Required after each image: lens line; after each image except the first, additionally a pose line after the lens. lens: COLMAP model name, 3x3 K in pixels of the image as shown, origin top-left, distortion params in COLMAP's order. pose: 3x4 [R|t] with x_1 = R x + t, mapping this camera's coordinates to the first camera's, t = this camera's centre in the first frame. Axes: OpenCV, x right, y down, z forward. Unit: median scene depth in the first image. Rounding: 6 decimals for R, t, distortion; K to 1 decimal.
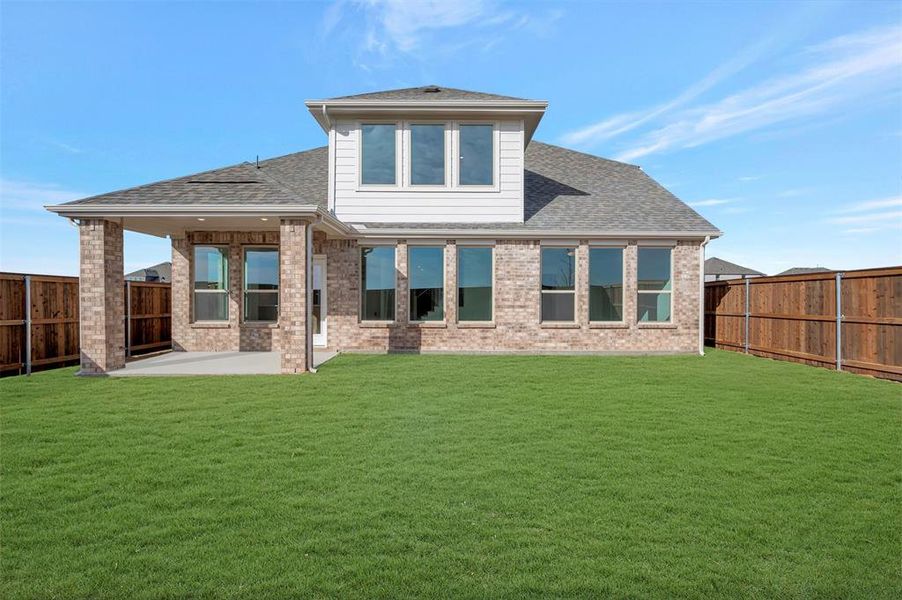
lens RADIAL K [[355.4, 0, 456.8], [0, 355.4, 299.0], [0, 0, 1]] dist [0.000393, 0.000033]
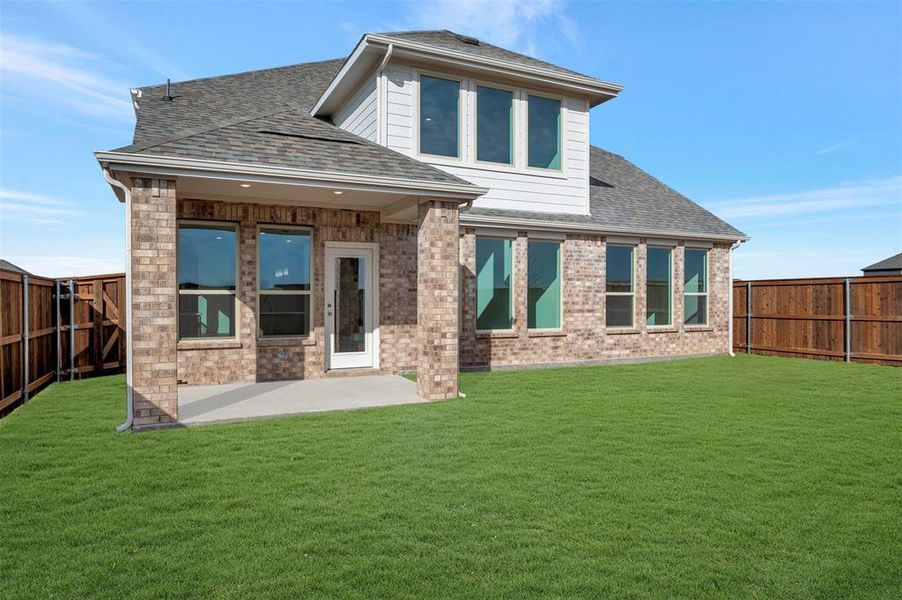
lens RADIAL K [[484.4, 0, 451.0], [0, 484.4, 298.9], [0, 0, 1]] dist [-0.000319, 0.000129]
pose [[0.927569, -0.002507, 0.373643, -0.593973], [0.004548, 0.999979, -0.004581, -0.004012], [-0.373623, 0.005948, 0.927561, 0.010375]]
